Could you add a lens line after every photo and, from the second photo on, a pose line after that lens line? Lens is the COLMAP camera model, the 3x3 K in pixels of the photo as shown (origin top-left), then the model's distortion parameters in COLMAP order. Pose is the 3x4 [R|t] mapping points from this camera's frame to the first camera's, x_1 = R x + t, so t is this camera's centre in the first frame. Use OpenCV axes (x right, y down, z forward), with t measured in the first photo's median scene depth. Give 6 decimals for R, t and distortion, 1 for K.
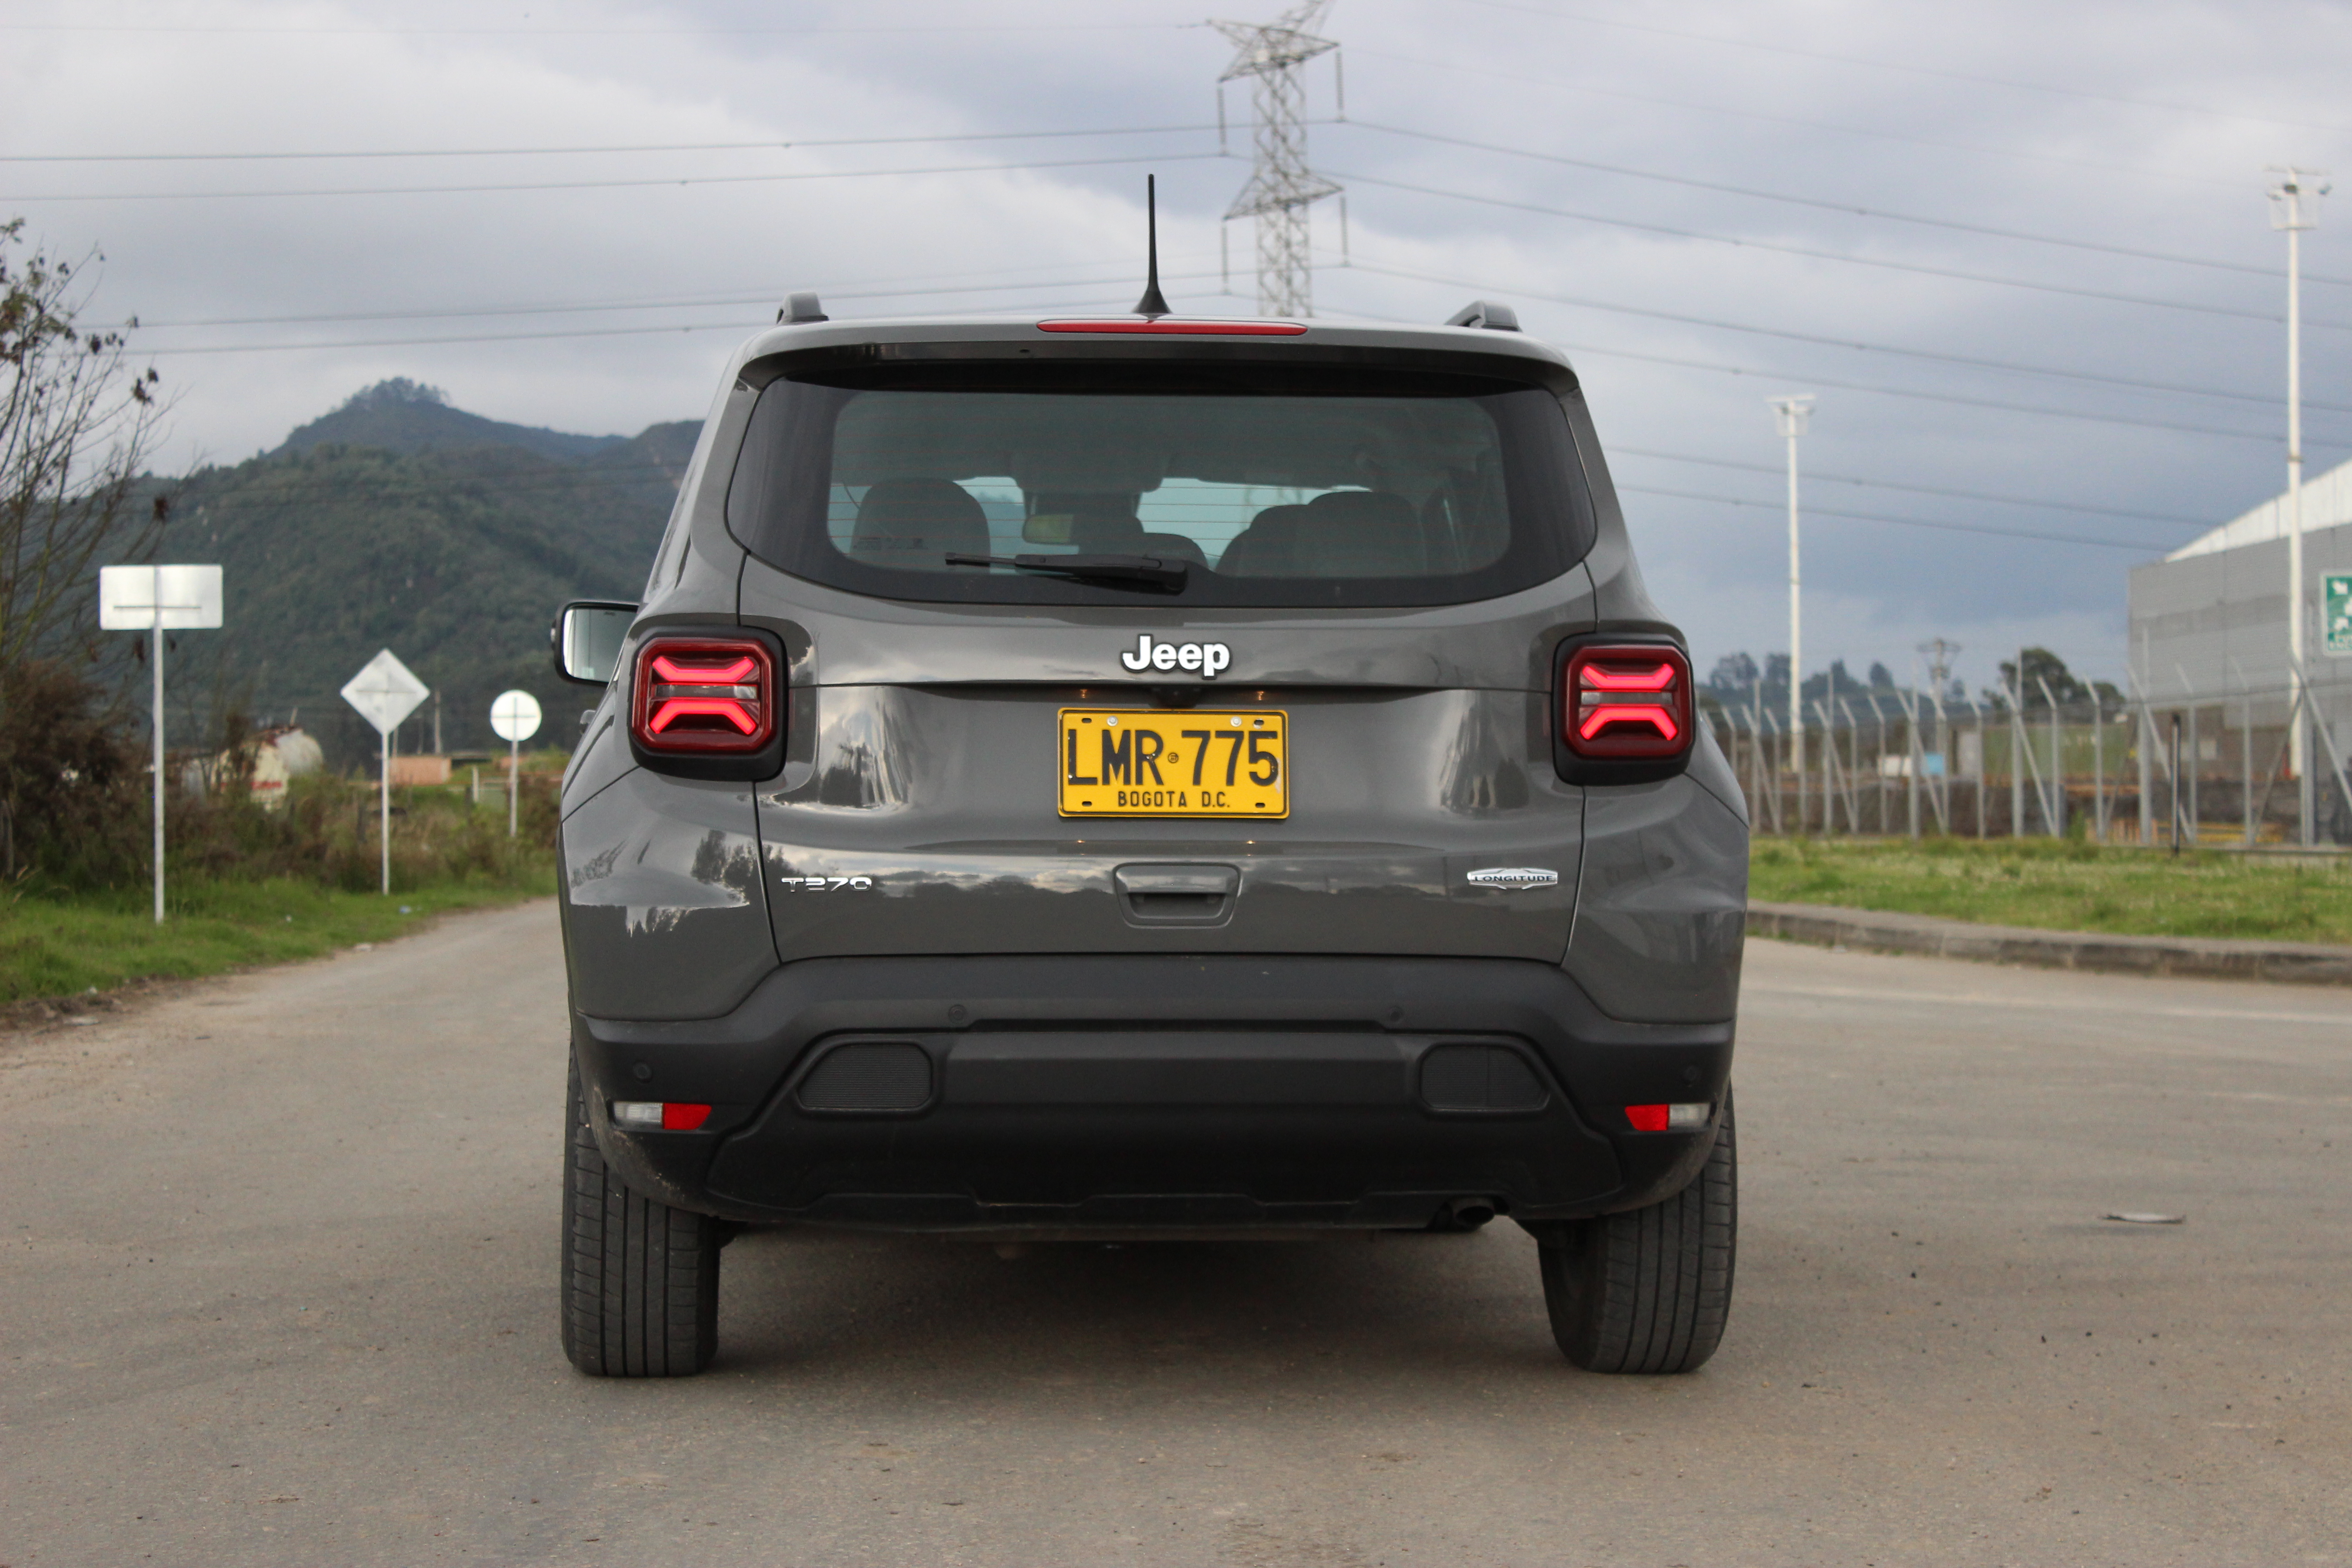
lens RADIAL K [[6316.4, 0, 1176.0], [0, 6316.4, 784.0], [0, 0, 1]] dist [0.104624, 0.221511]
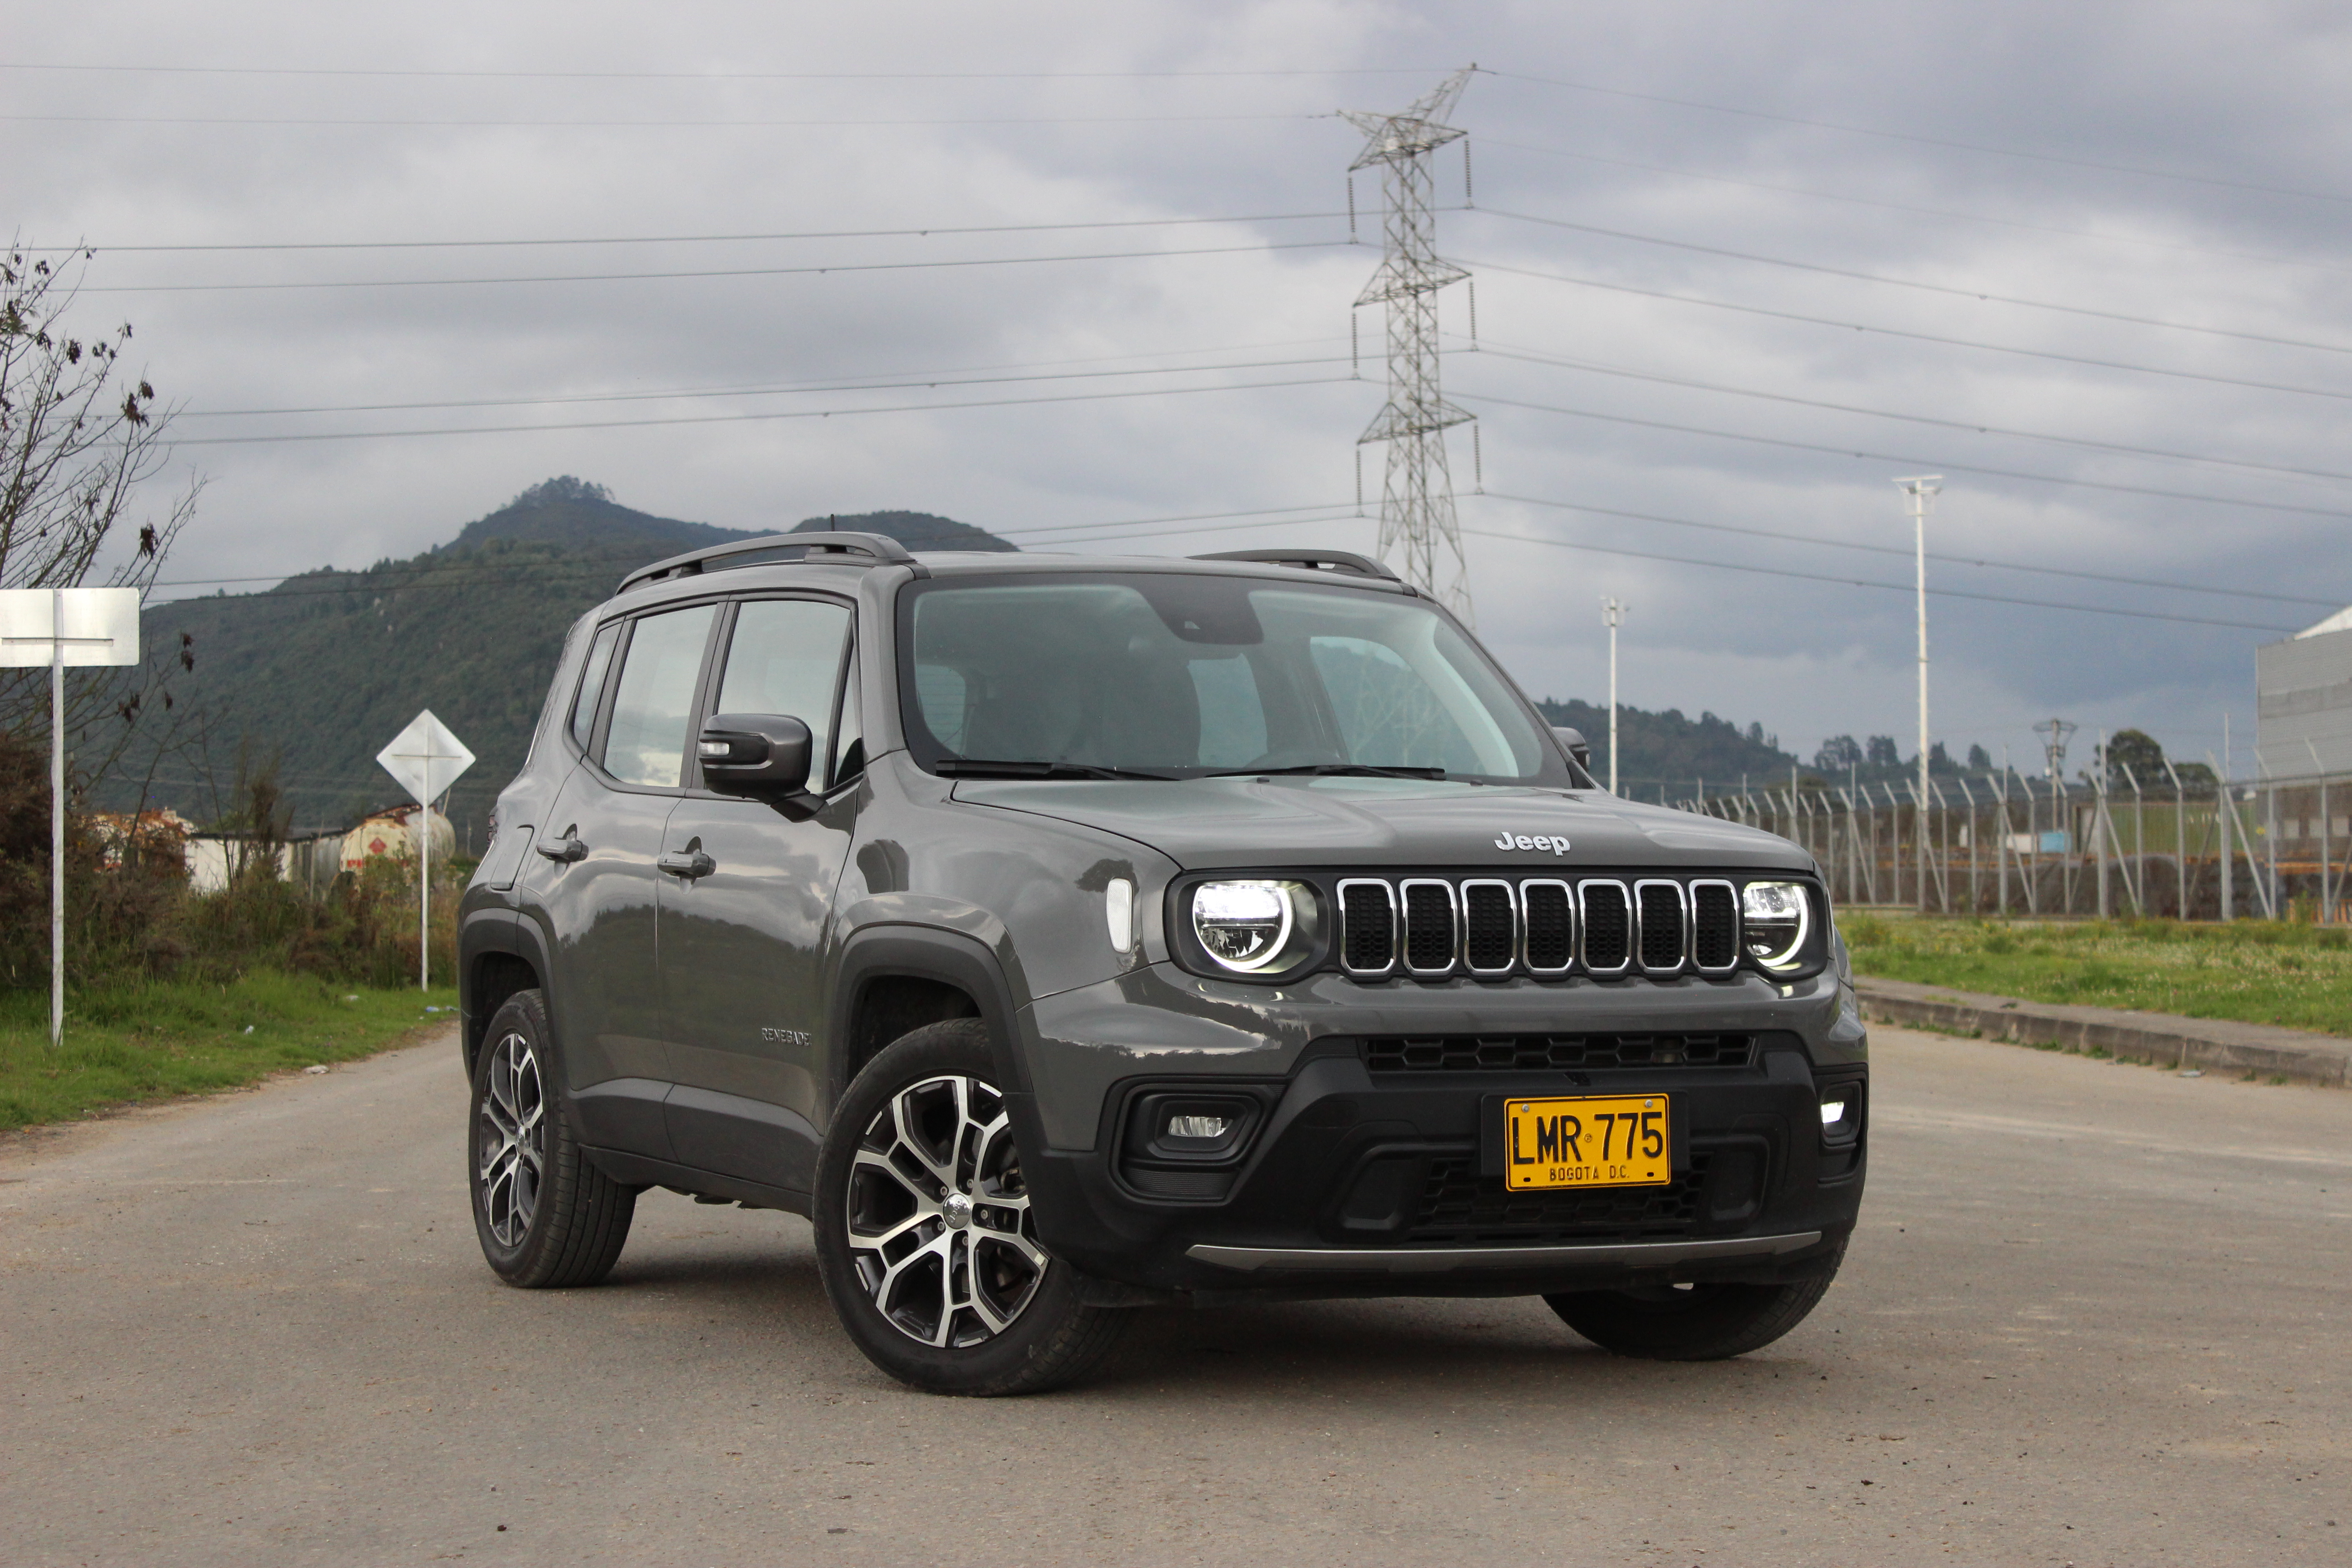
lens RADIAL K [[5136.0, 0, 1176.0], [0, 5136.0, 784.0], [0, 0, 1]] dist [-0.015211, 0.297225]
pose [[0.999777, -0.000619, -0.021110, -0.003611], [0.000301, 0.999887, -0.015039, -0.000086], [0.021117, 0.015029, 0.999664, 0.176183]]
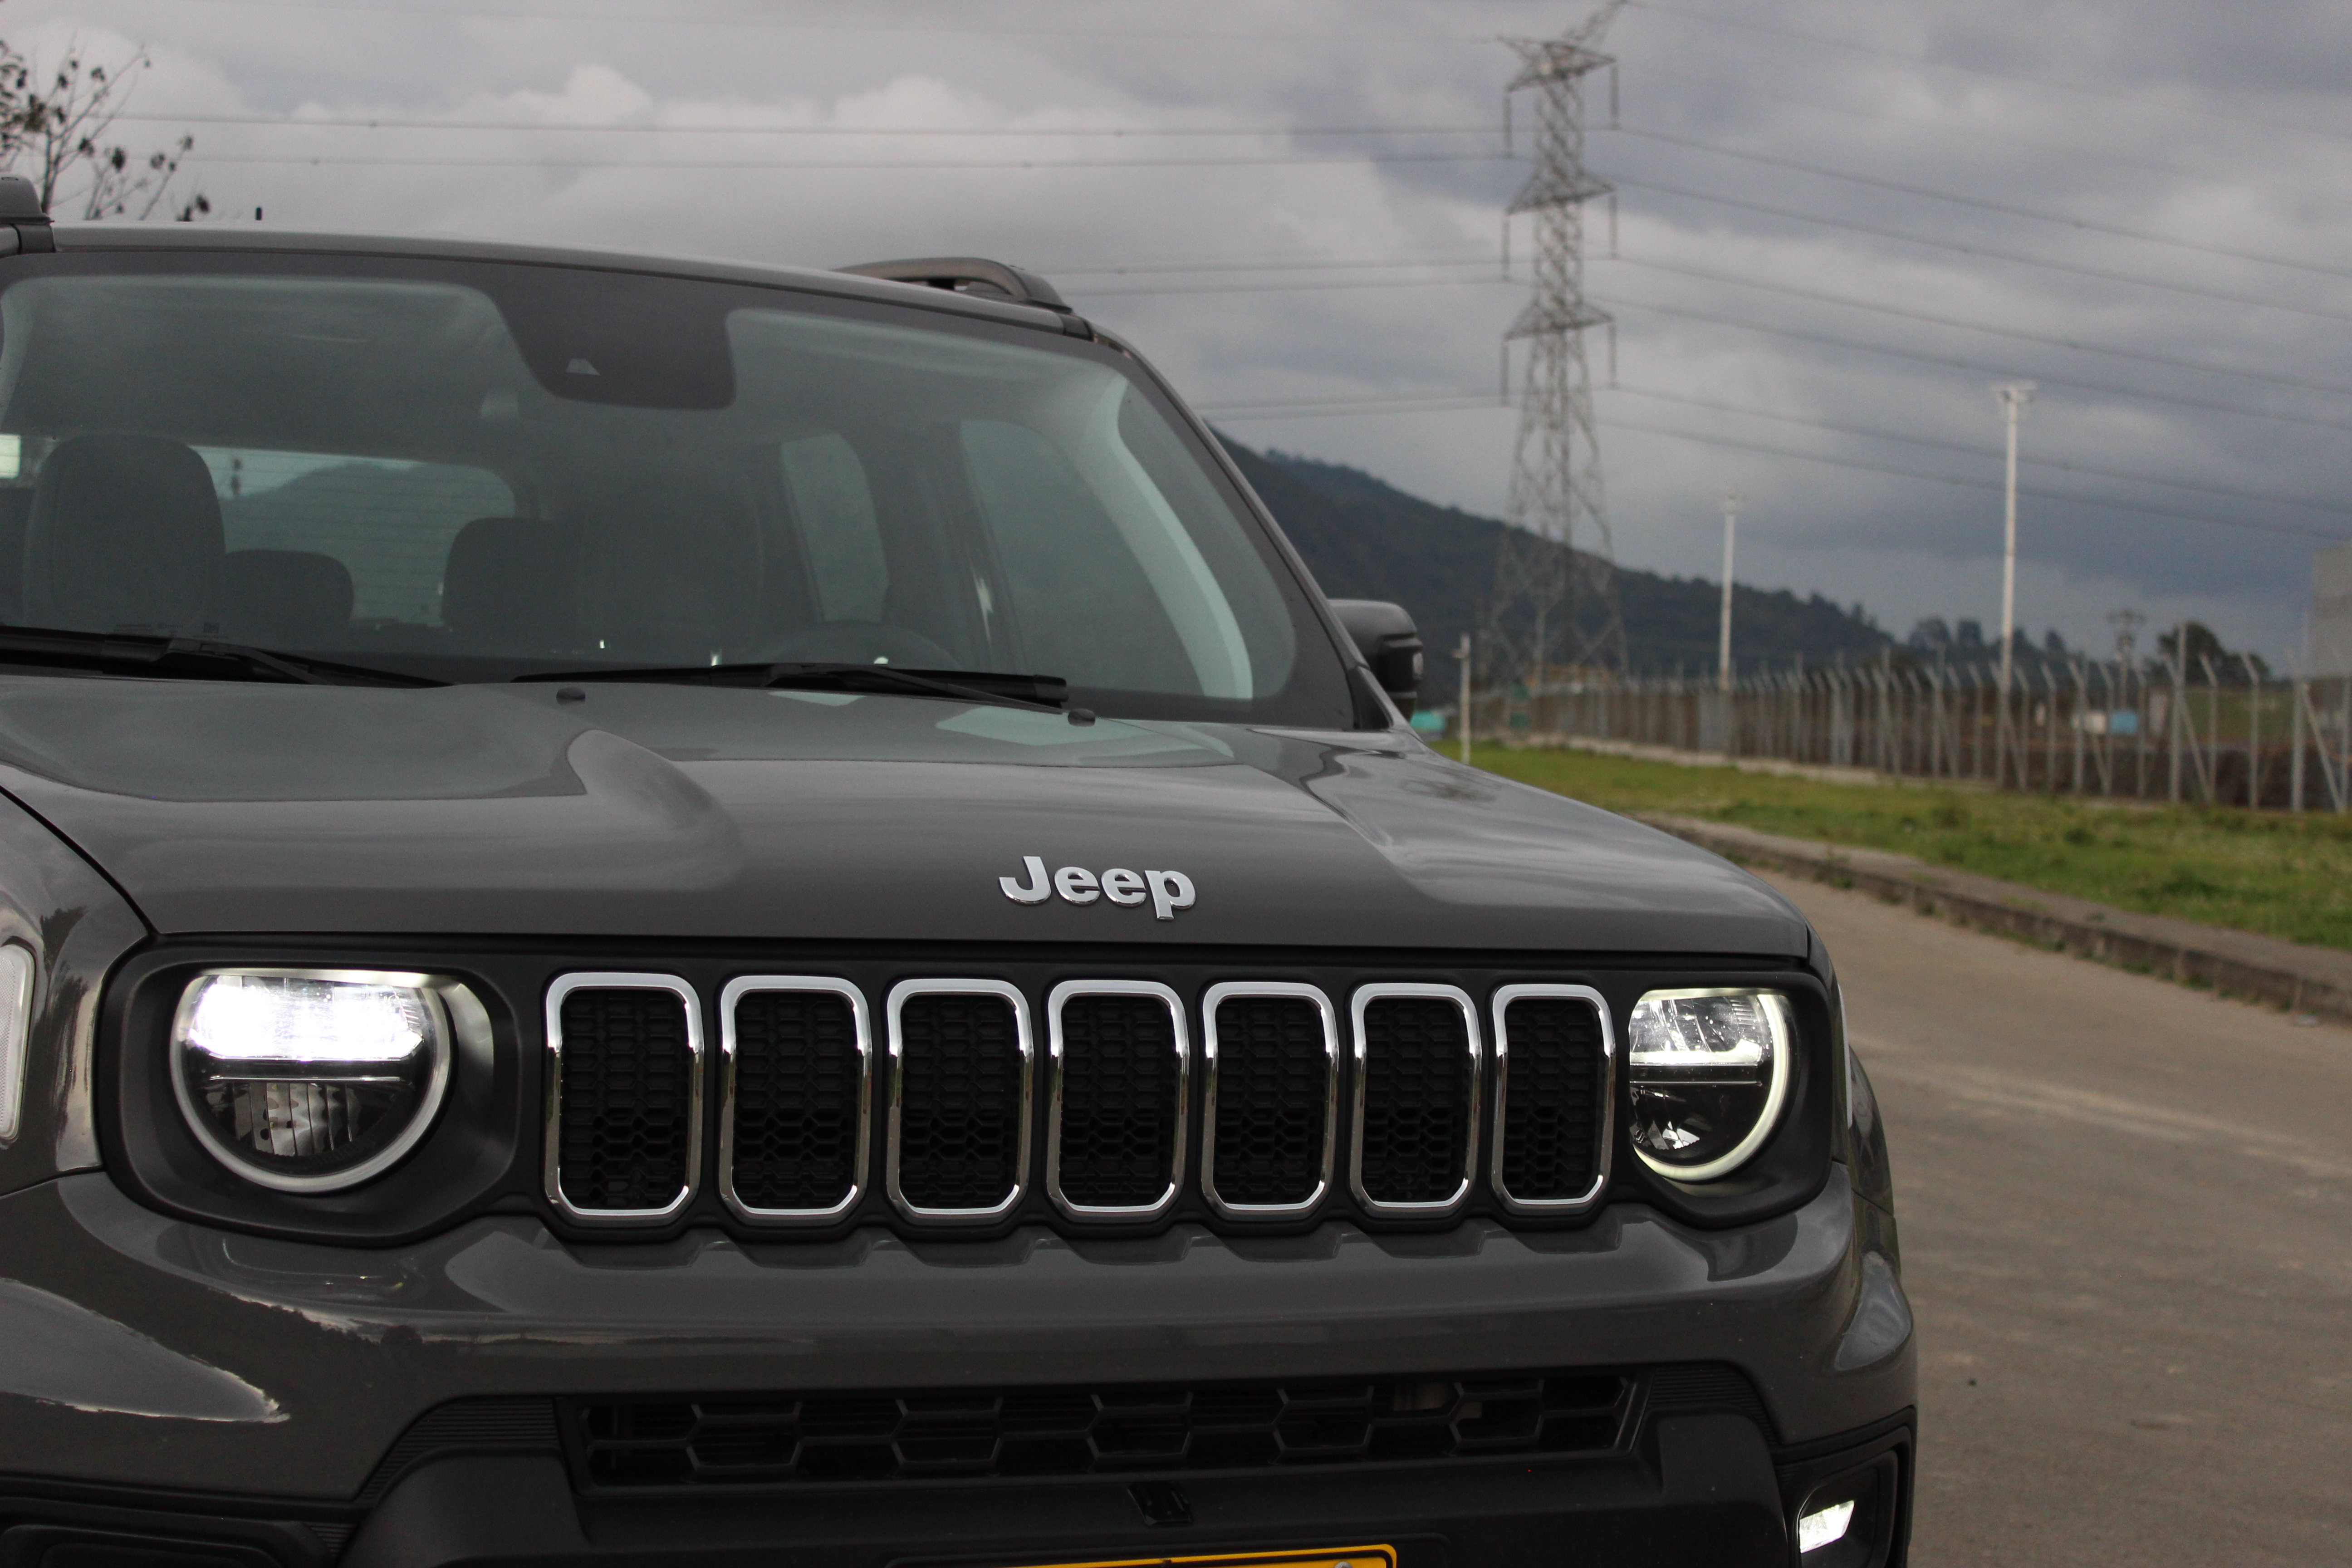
lens RADIAL K [[4229.7, 0, 1176.0], [0, 4229.7, 784.0], [0, 0, 1]] dist [0.000535, -0.059807]
pose [[0.996920, 0.039031, -0.068016, 0.004152], [-0.037635, 0.999056, 0.021689, -0.002006], [0.068798, -0.019062, 0.997448, 0.244117]]
